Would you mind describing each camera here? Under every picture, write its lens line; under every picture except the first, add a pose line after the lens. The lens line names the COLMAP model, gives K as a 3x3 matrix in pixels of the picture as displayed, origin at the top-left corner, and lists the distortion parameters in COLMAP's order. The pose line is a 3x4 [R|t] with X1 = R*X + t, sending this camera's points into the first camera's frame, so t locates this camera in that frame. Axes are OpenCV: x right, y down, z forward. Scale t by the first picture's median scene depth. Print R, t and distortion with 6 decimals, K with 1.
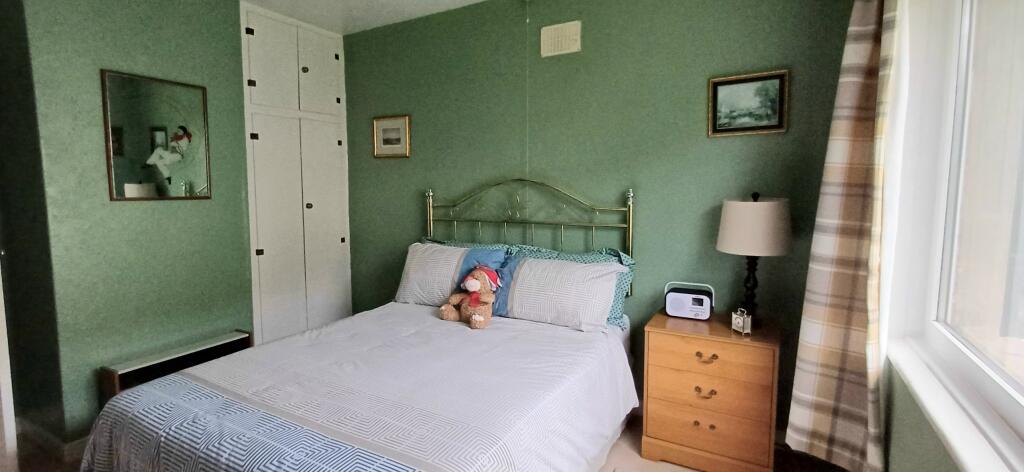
lens RADIAL K [[469.2, 0, 499.7], [0, 469.2, 231.0], [0, 0, 1]] dist [0.000059, -0.000526]
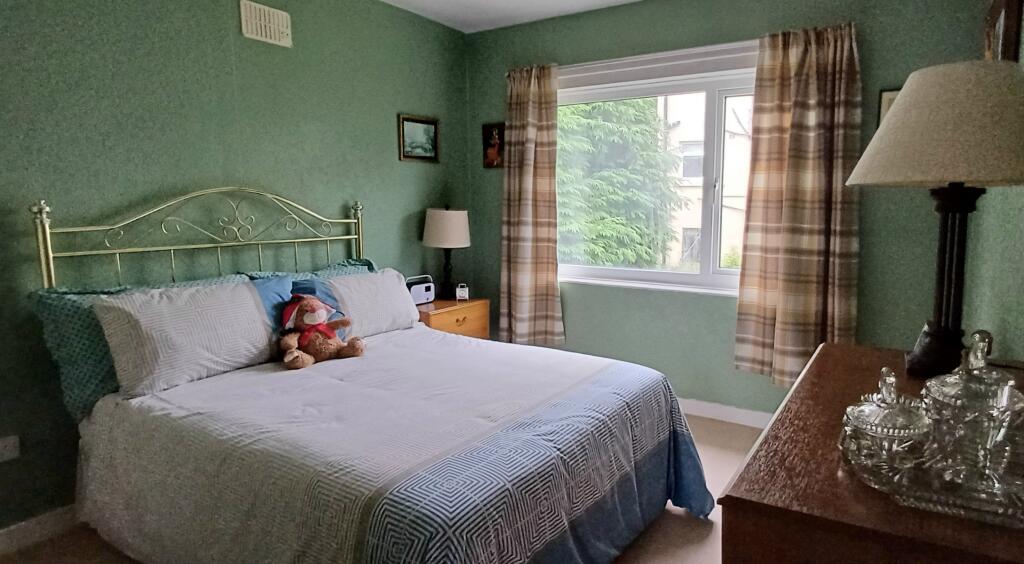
lens RADIAL K [[655.6, 0, 512.0], [0, 655.6, 282.0], [0, 0, 1]] dist [0.000461, -0.000186]
pose [[0.024357, -0.112351, 0.993370, -1.368191], [0.091459, 0.989748, 0.109698, -0.045438], [-0.995511, 0.088181, 0.034383, 0.697907]]
